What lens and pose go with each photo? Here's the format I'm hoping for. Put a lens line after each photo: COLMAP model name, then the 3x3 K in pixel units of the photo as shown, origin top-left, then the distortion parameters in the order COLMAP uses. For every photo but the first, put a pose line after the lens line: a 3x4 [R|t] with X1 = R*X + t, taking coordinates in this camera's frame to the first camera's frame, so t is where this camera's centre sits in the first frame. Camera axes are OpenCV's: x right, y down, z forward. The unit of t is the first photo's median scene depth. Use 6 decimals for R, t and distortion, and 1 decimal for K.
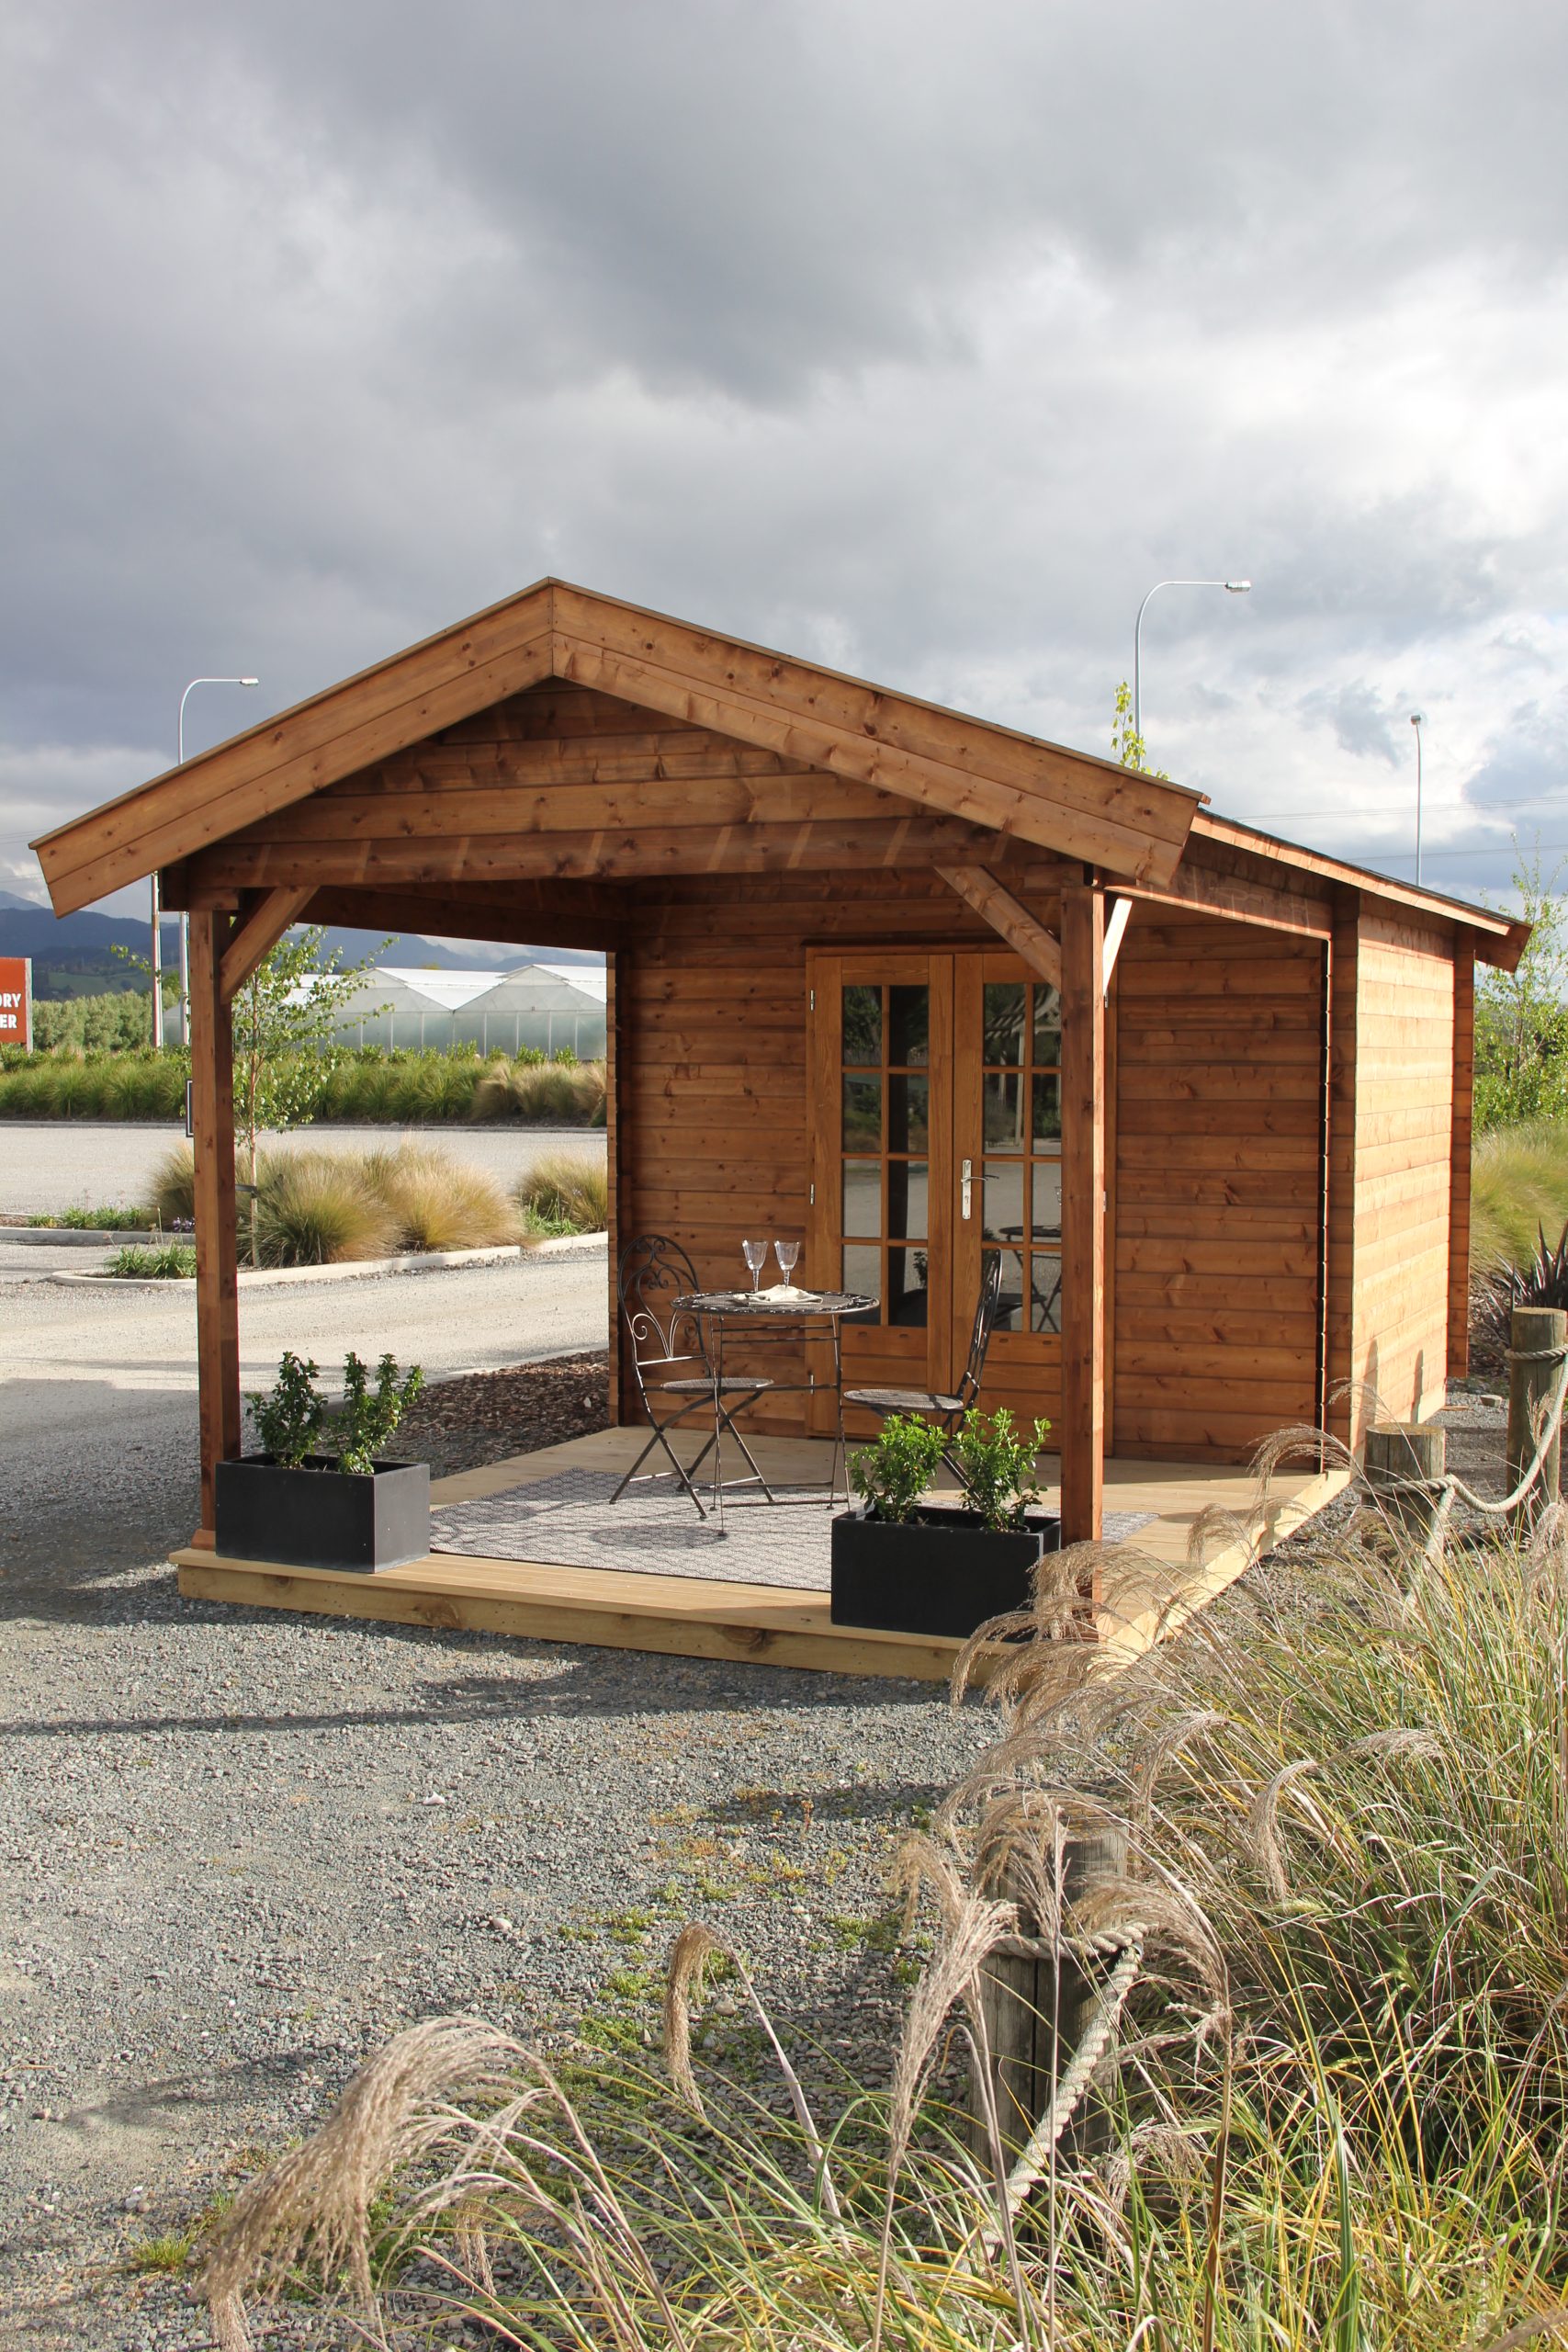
lens RADIAL K [[2191.9, 0, 783.1], [0, 2191.9, 1178.7], [0, 0, 1]] dist [-0.136550, 0.000000]
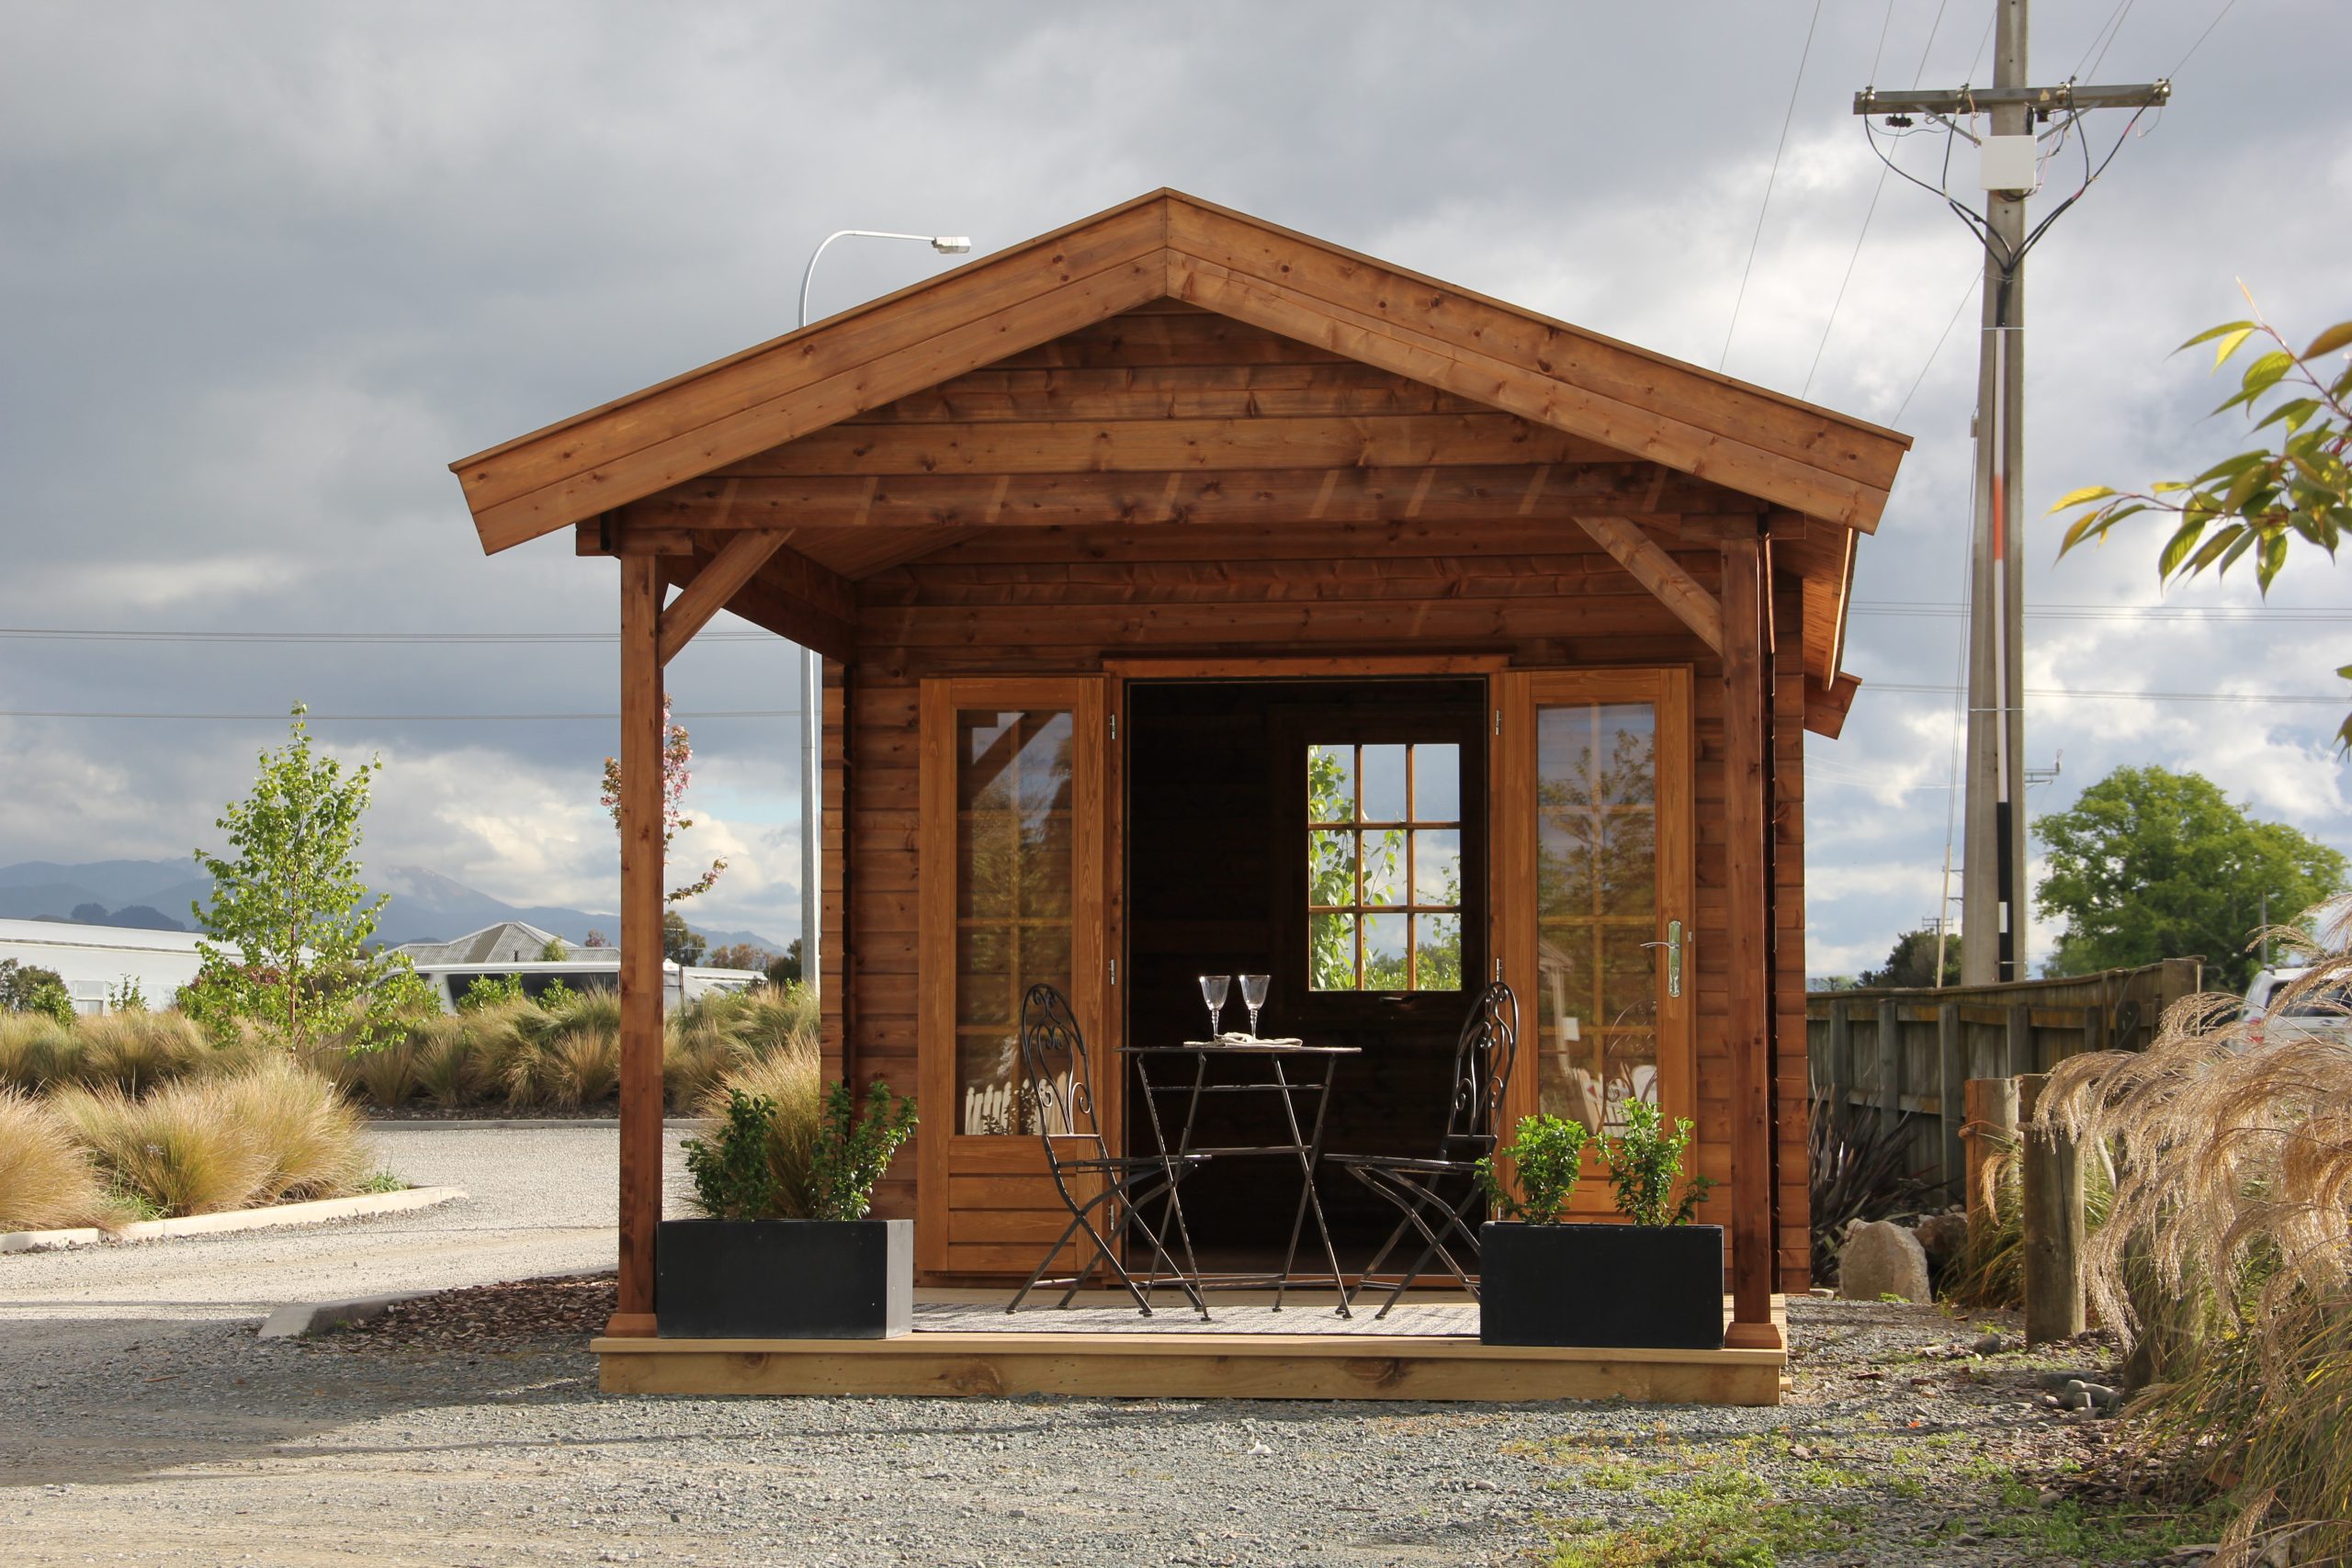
lens RADIAL K [[3435.6, 0, 1176.4], [0, 3435.6, 784.7], [0, 0, 1]] dist [-0.029541, 0.000000]
pose [[0.976399, 0.012583, 0.215607, -0.396257], [0.010047, 0.994575, -0.103539, 0.116324], [-0.215740, 0.103261, 0.970975, -0.360286]]
